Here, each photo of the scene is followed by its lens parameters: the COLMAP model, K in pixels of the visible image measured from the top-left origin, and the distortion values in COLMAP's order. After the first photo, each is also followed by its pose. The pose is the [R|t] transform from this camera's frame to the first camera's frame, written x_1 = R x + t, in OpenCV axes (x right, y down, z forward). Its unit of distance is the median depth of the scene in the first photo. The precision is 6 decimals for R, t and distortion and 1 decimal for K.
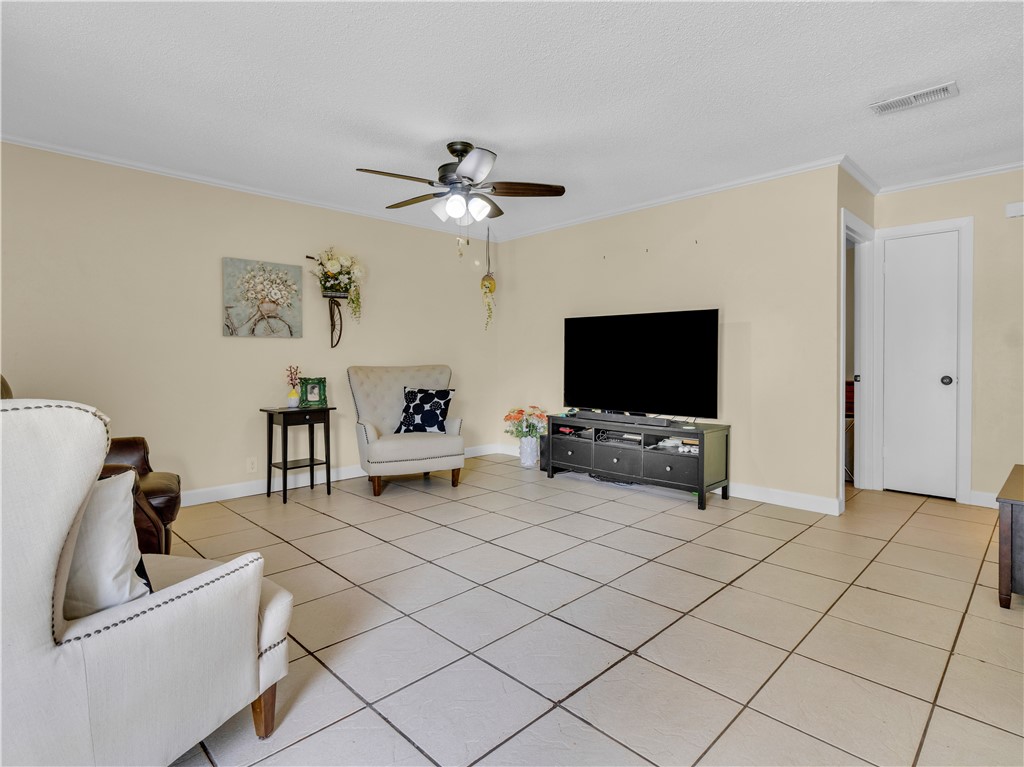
lens RADIAL K [[538.8, 0, 512.2], [0, 538.8, 382.4], [0, 0, 1]] dist [0.000220, -0.000376]
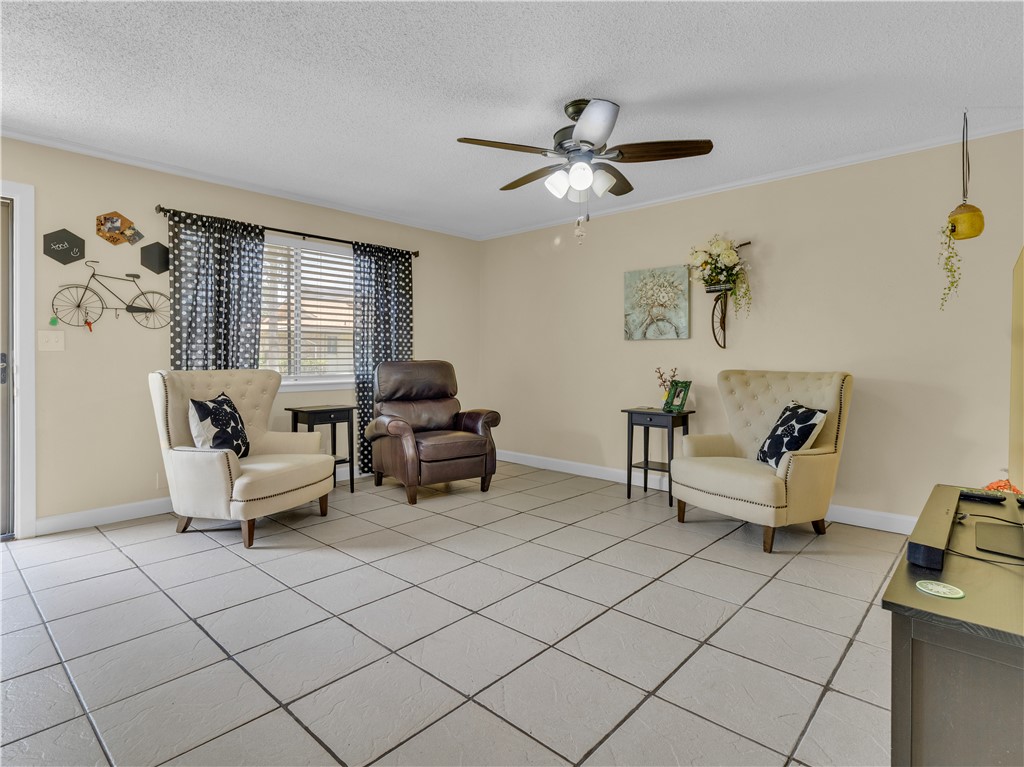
lens RADIAL K [[538.8, 0, 514.1], [0, 538.8, 375.9], [0, 0, 1]] dist [0.000220, -0.000376]
pose [[0.055031, 0.033934, -0.997908, 0.556099], [-0.049424, 0.998290, 0.031222, -0.032348], [0.997261, 0.047602, 0.056614, 0.653154]]
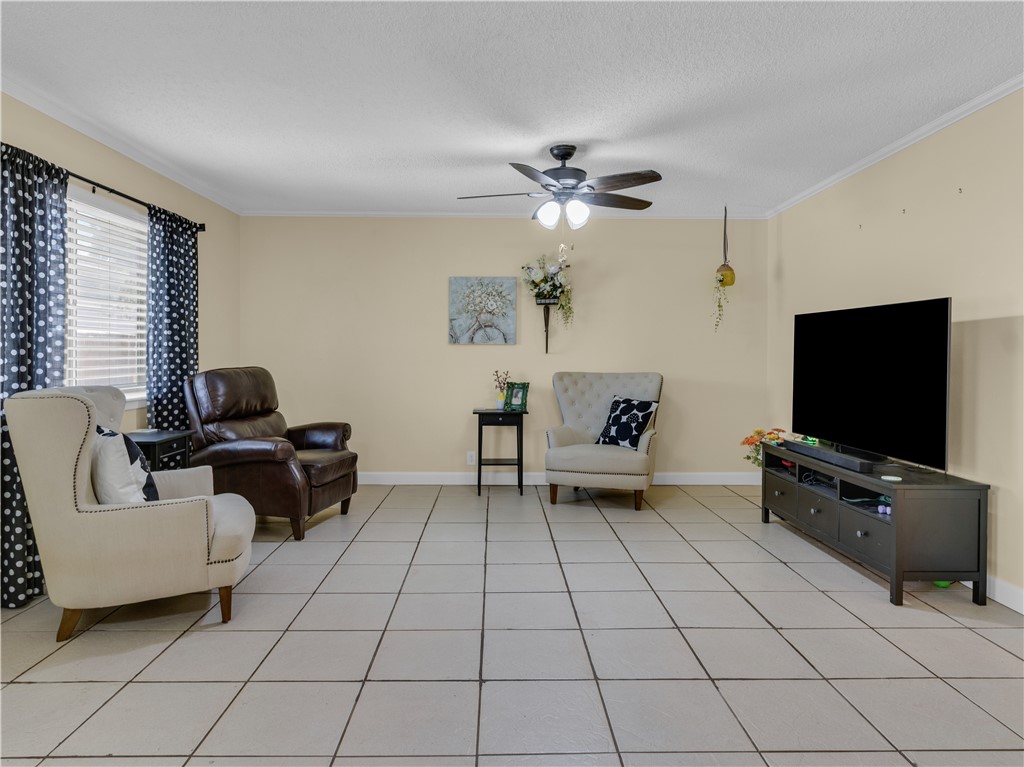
lens RADIAL K [[633.4, 0, 502.9], [0, 633.4, 379.7], [0, 0, 1]] dist [0.002089, -0.000831]
pose [[0.718776, 0.033163, -0.694451, 0.468407], [-0.036730, 0.999278, 0.009704, -0.024874], [0.694271, 0.018532, 0.719475, 0.087902]]
